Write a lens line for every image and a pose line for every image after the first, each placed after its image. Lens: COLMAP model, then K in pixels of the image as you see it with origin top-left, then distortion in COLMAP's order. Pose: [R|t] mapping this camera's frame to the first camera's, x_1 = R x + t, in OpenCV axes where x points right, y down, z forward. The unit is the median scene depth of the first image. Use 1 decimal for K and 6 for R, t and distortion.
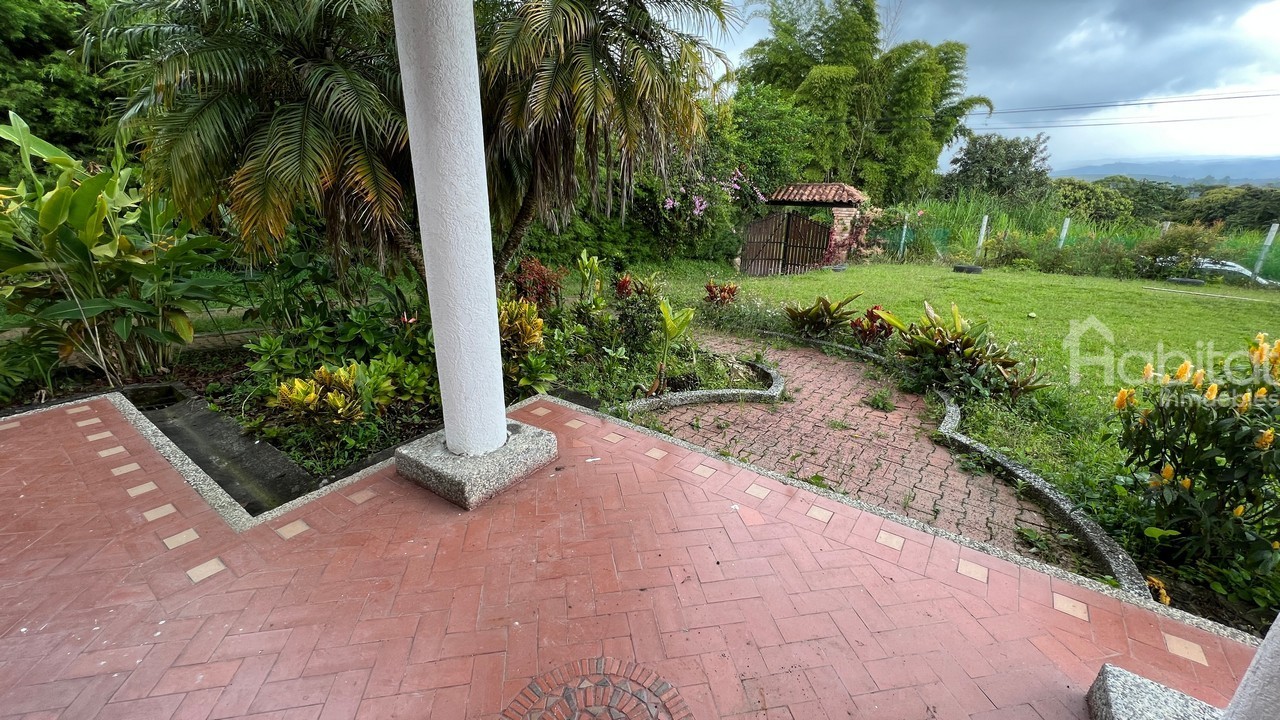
lens RADIAL K [[511.2, 0, 618.7], [0, 511.2, 358.3], [0, 0, 1]] dist [-0.001155, -0.000080]
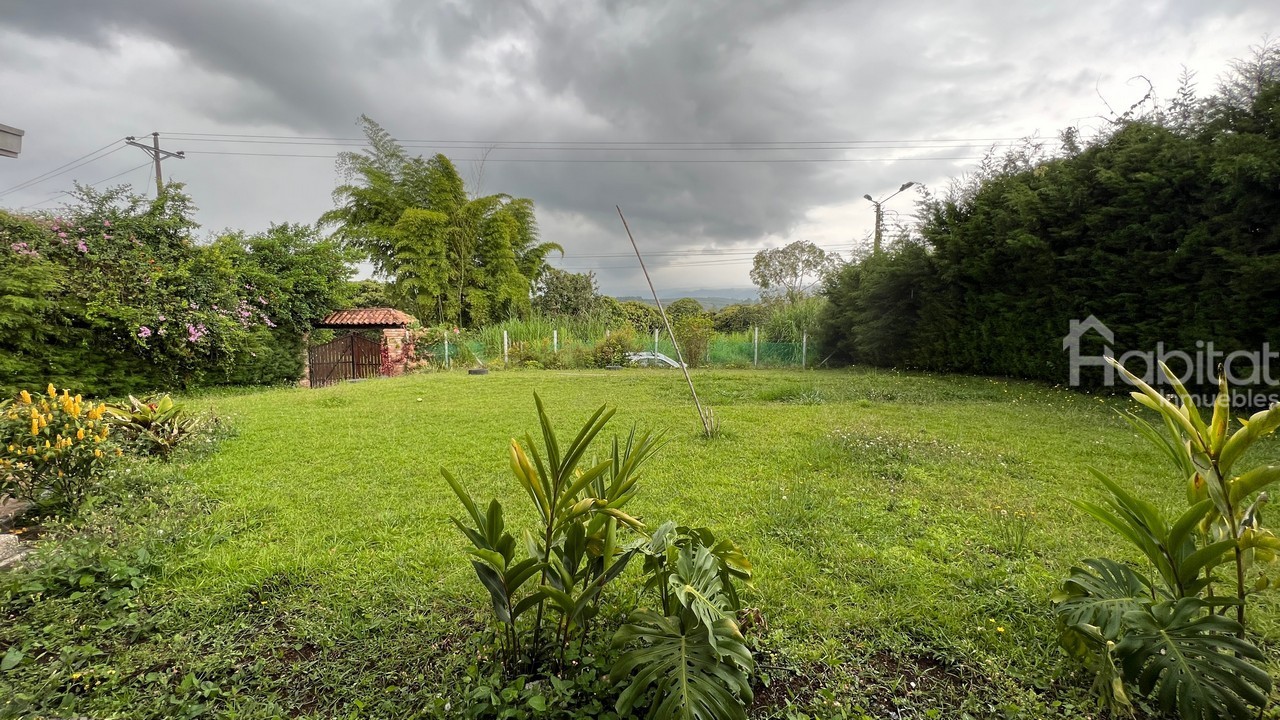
lens RADIAL K [[511.2, 0, 618.7], [0, 511.2, 358.3], [0, 0, 1]] dist [-0.001155, -0.000080]
pose [[0.813617, -0.066489, 0.577587, 0.082048], [0.195023, 0.967093, -0.163393, 0.025898], [-0.547717, 0.245582, 0.799810, -0.083585]]
